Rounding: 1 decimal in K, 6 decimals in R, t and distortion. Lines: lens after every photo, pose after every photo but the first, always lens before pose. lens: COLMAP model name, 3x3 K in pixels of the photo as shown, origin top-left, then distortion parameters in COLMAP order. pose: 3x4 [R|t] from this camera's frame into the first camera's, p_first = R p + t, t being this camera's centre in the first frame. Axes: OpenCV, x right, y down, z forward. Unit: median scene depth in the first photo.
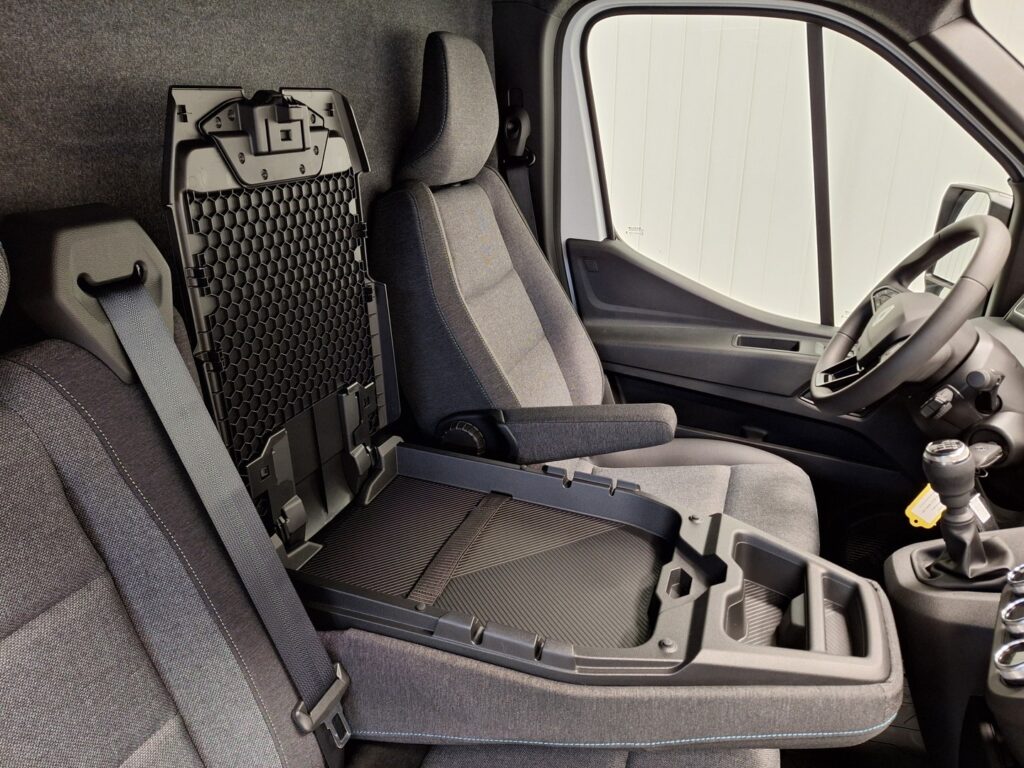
lens RADIAL K [[697.9, 0, 517.5], [0, 697.9, 387.2], [0, 0, 1]] dist [0.002308, -0.003875]
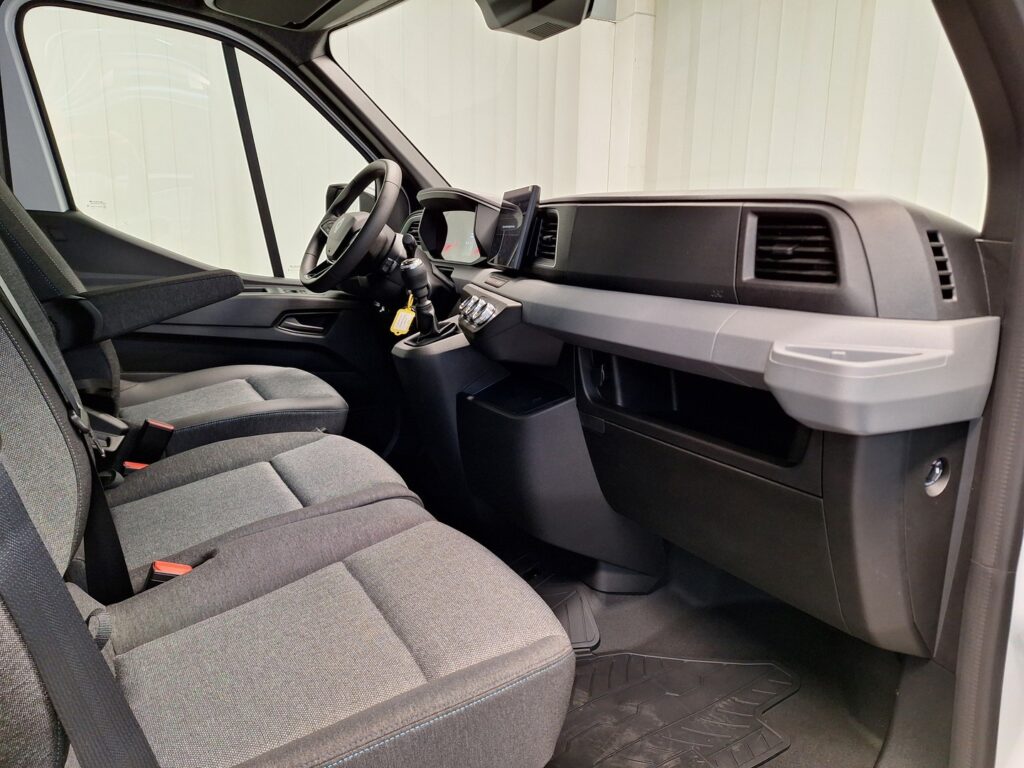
lens RADIAL K [[697.9, 0, 517.5], [0, 697.9, 387.2], [0, 0, 1]] dist [0.002308, -0.003875]
pose [[0.631495, -0.146849, 0.761347, -0.379942], [0.259107, 0.965422, -0.028704, 0.333570], [-0.730806, 0.215396, 0.647709, -0.159638]]
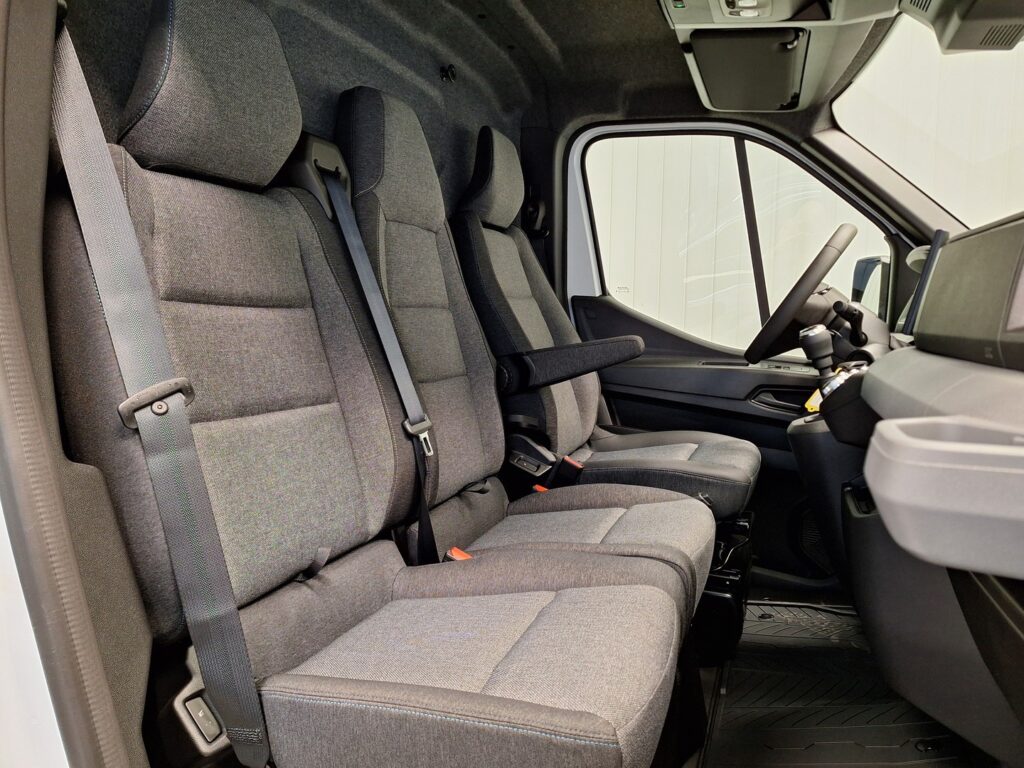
lens RADIAL K [[682.1, 0, 510.9], [0, 682.1, 417.5], [0, 0, 1]] dist [0.001743, -0.040414]
pose [[0.999548, 0.015558, -0.025726, -0.011326], [-0.021090, 0.972680, -0.231188, 0.426961], [0.021426, 0.231626, 0.972569, -0.292999]]
